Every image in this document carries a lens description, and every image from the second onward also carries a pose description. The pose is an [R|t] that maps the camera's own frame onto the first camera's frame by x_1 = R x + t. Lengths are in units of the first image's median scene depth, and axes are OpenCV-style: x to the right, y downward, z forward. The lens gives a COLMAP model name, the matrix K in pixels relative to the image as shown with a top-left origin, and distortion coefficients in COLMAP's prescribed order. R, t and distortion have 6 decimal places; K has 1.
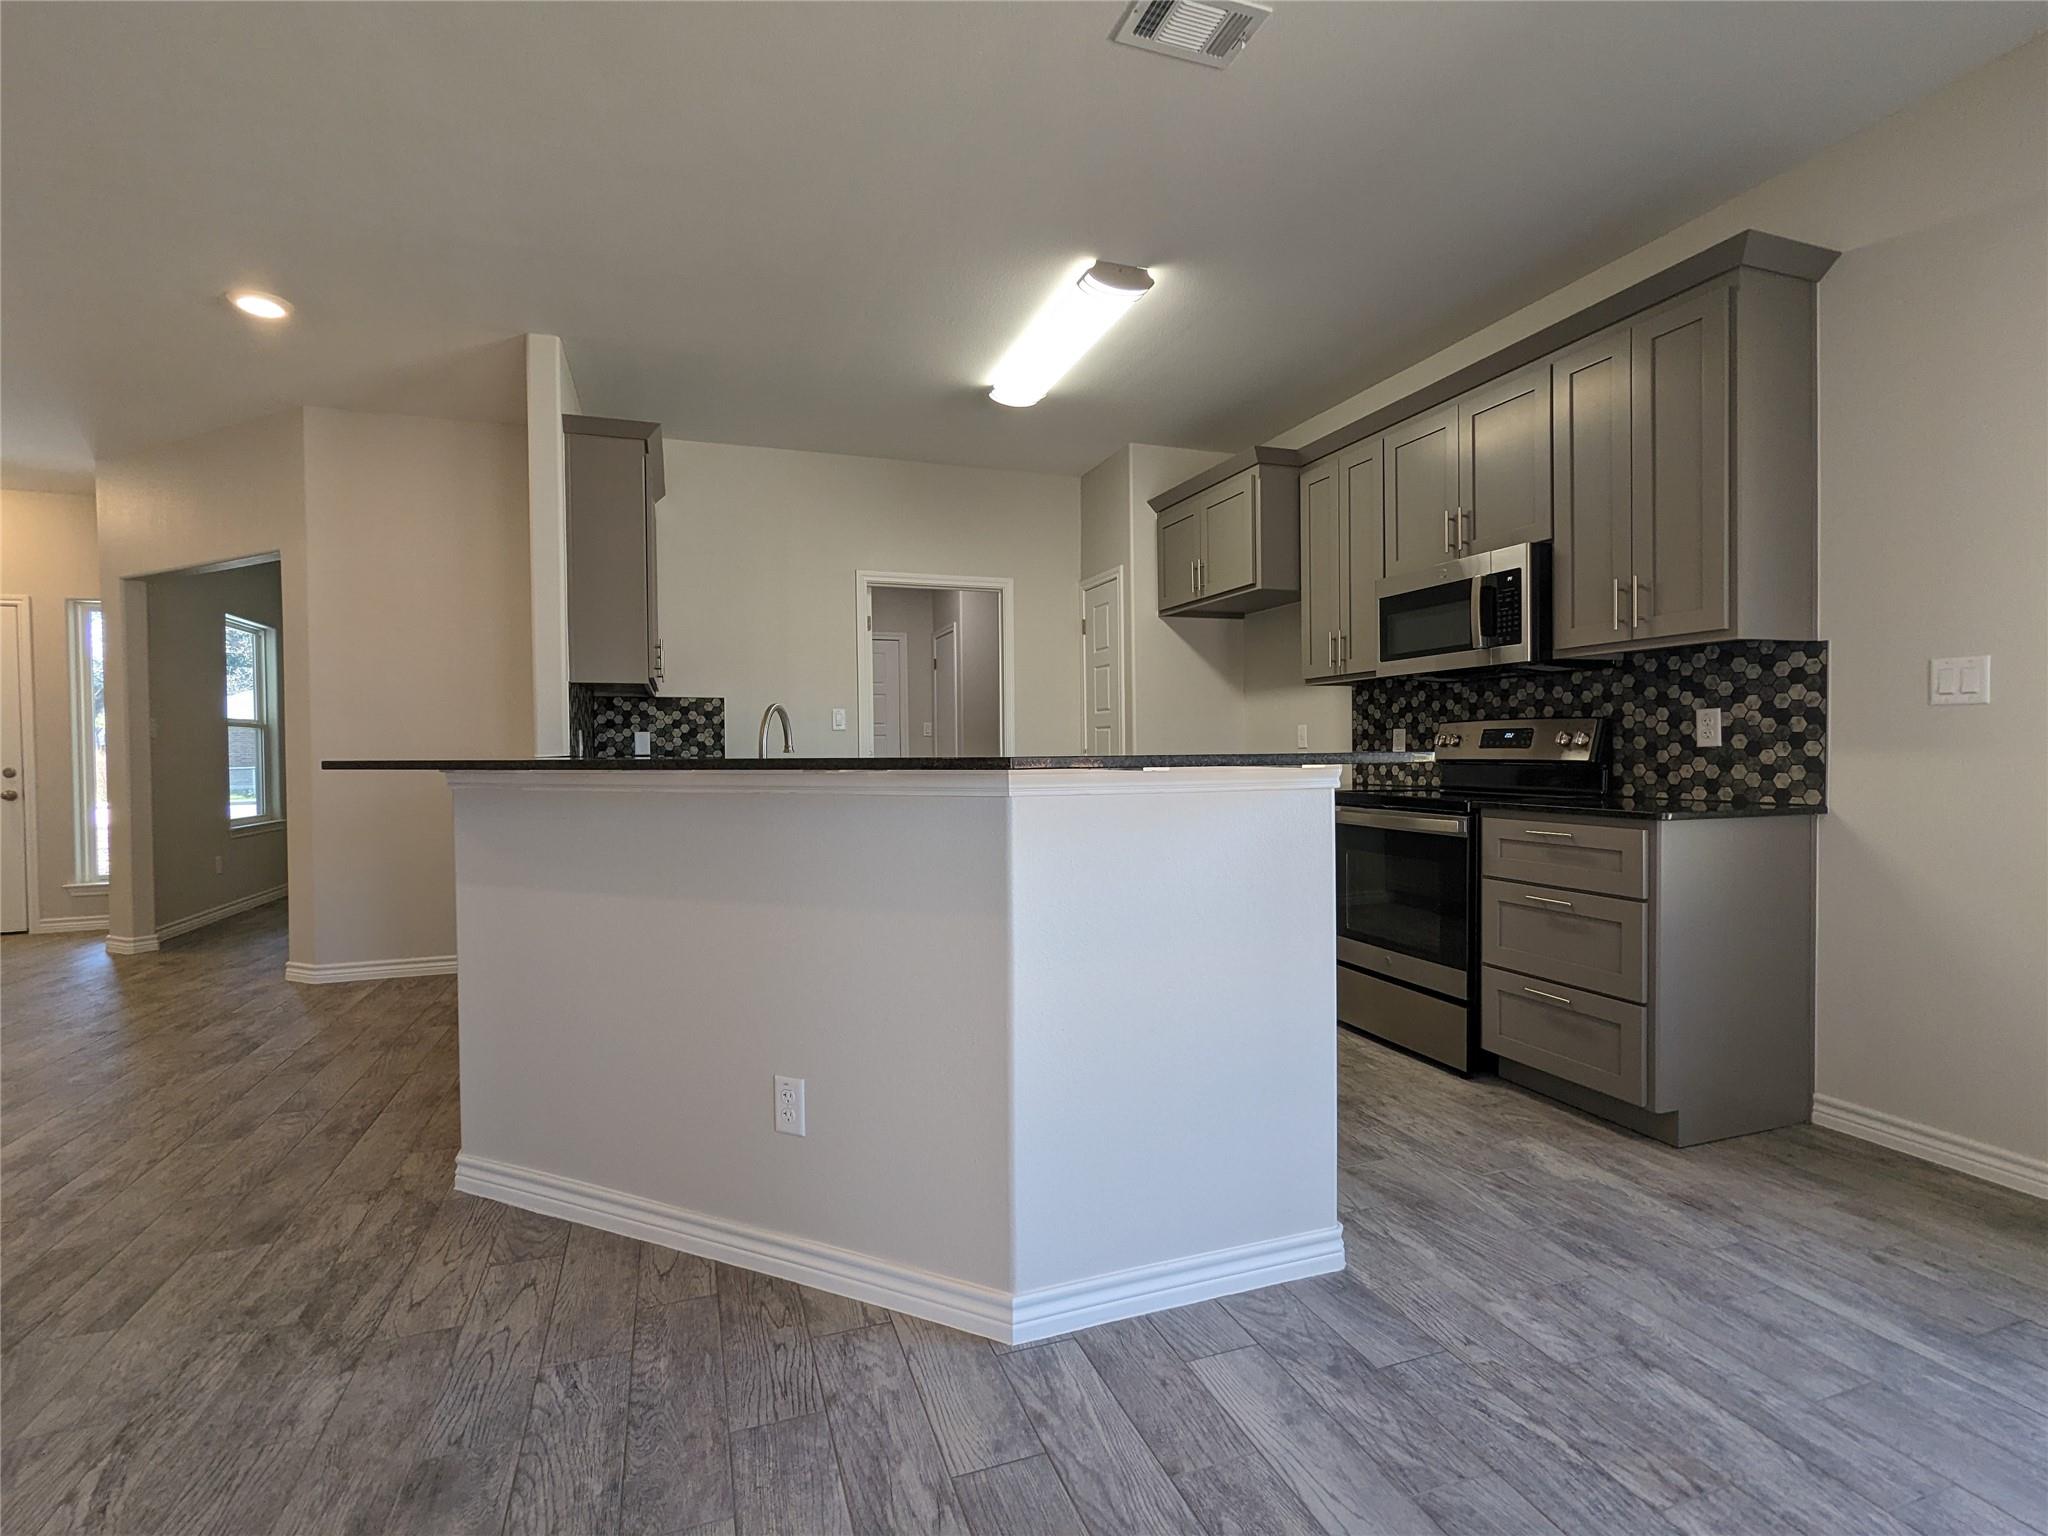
lens RADIAL K [[967.7, 0, 1024.0], [0, 967.7, 768.0], [0, 0, 1]] dist [0.001819, 0.000697]
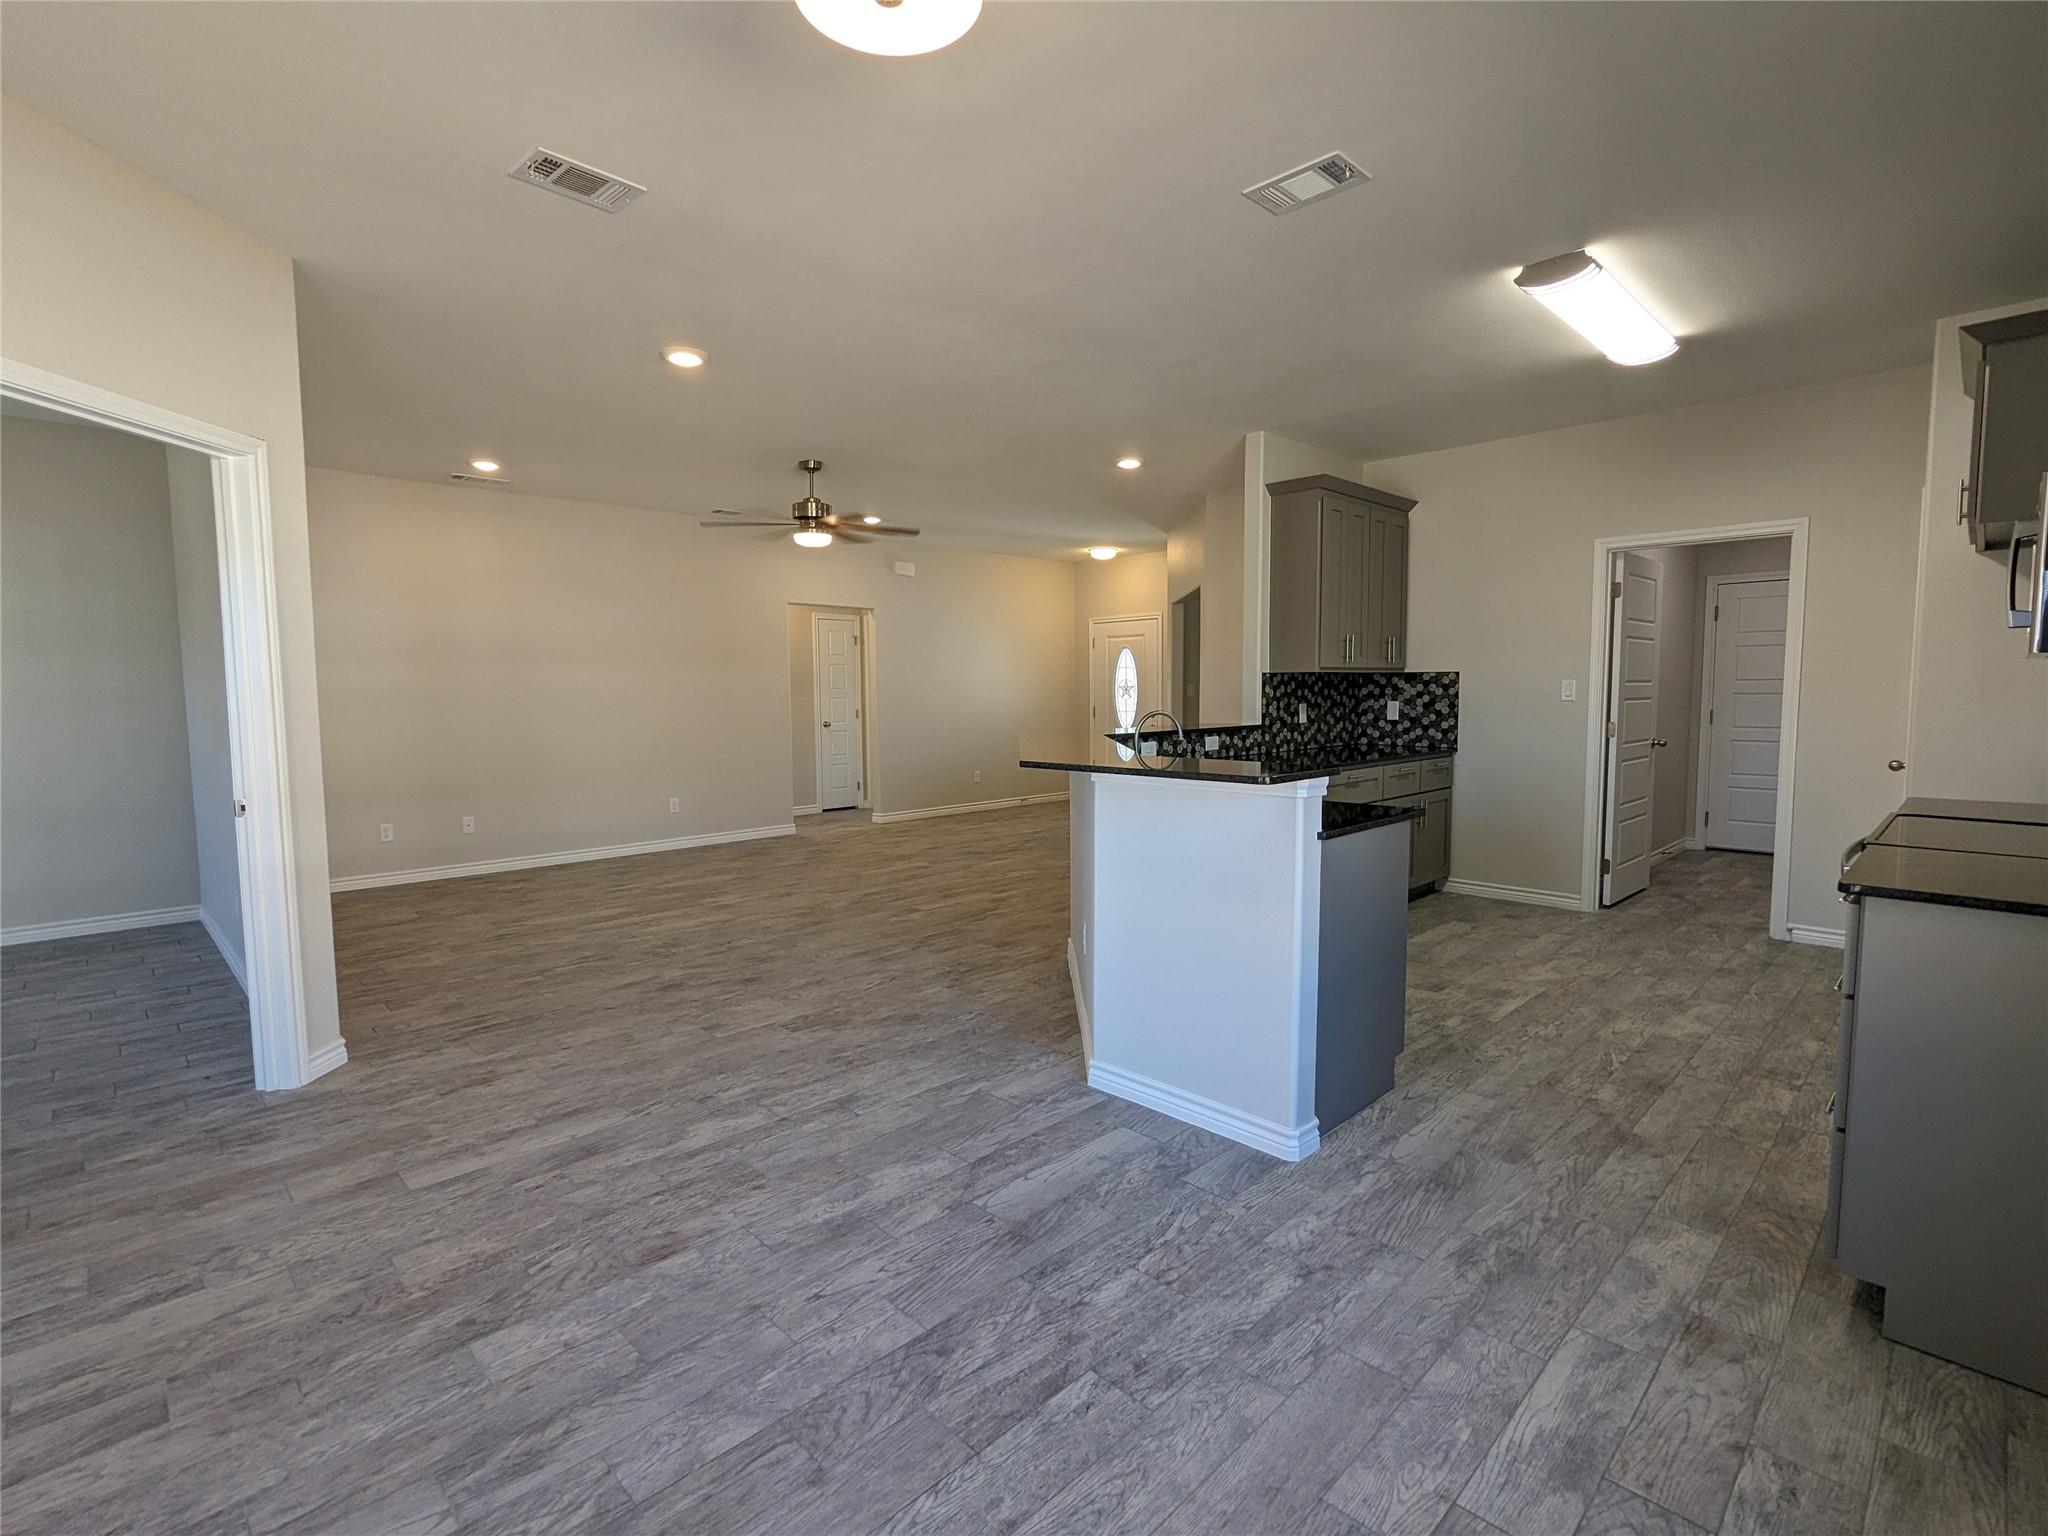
lens RADIAL K [[967.0, 0, 1024.0], [0, 967.0, 768.0], [0, 0, 1]] dist [-0.001602, 0.000674]
pose [[0.420127, 0.080179, -0.903916, 0.745545], [-0.013095, 0.996521, 0.082306, -0.067378], [0.907371, -0.022742, 0.419715, 0.074505]]
